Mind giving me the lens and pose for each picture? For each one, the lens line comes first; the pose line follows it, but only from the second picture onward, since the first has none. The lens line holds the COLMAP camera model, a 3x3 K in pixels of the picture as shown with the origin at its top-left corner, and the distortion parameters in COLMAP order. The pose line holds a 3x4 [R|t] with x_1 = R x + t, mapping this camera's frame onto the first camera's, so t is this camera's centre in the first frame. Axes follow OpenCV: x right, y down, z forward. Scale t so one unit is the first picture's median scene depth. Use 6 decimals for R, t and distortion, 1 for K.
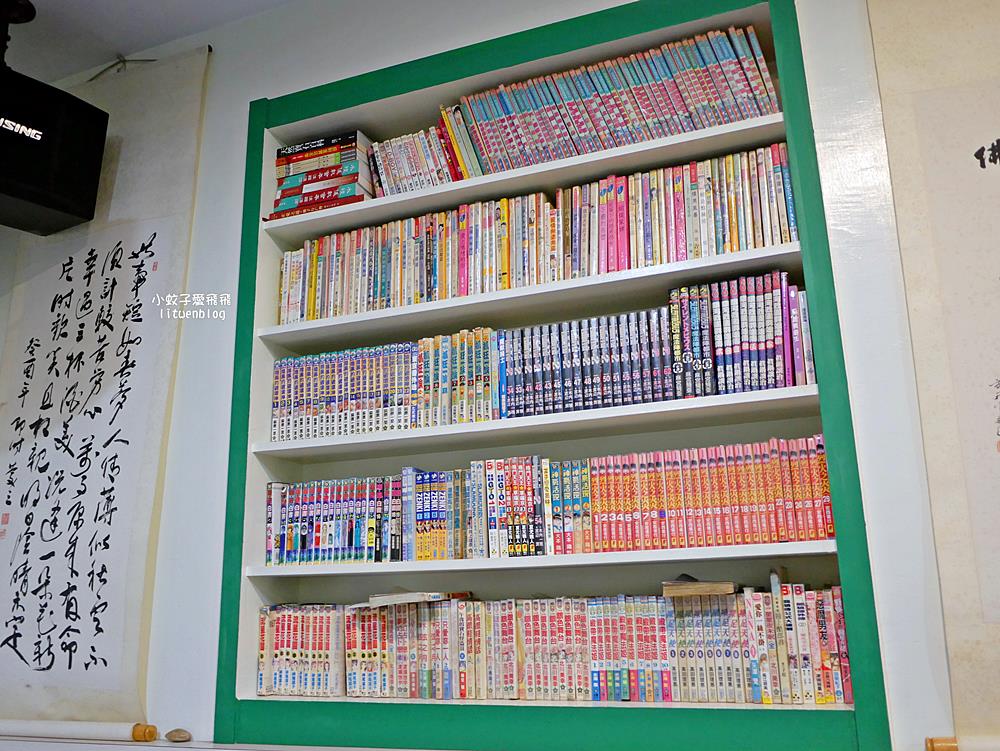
lens RADIAL K [[881.1, 0, 500.0], [0, 881.1, 375.5], [0, 0, 1]] dist [-0.035007, 0.002896]
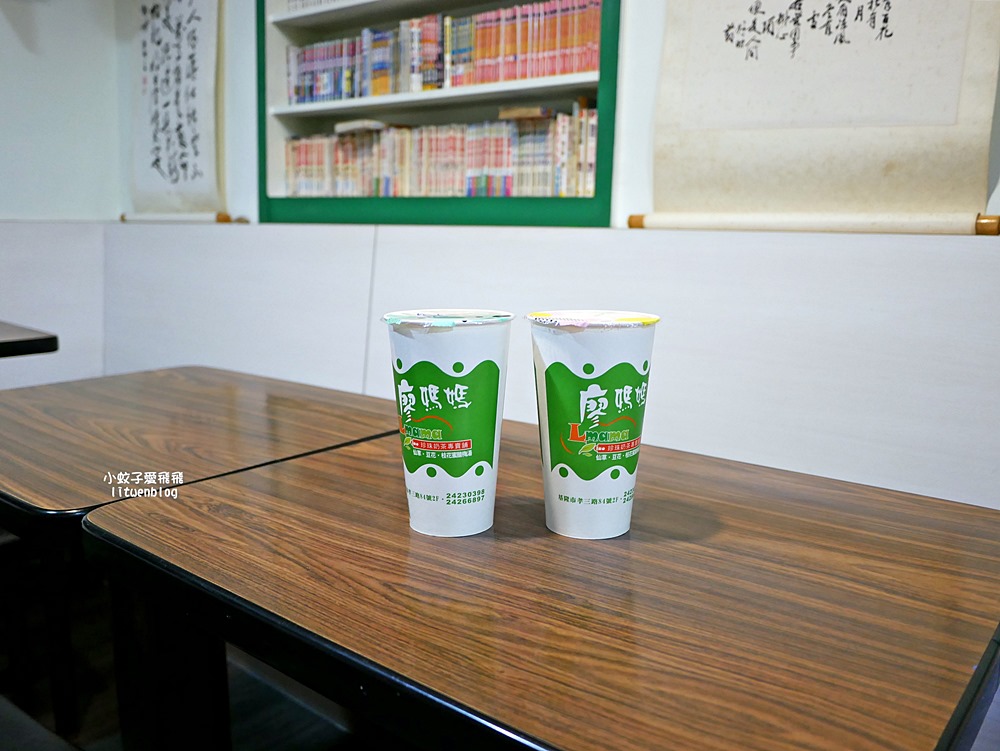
lens RADIAL K [[881.1, 0, 500.0], [0, 881.1, 375.5], [0, 0, 1]] dist [-0.035007, 0.002896]
pose [[0.945001, 0.098457, -0.311897, 0.547060], [0.039133, 0.912728, 0.406689, 0.052392], [0.324719, -0.396527, 0.858676, -0.270041]]
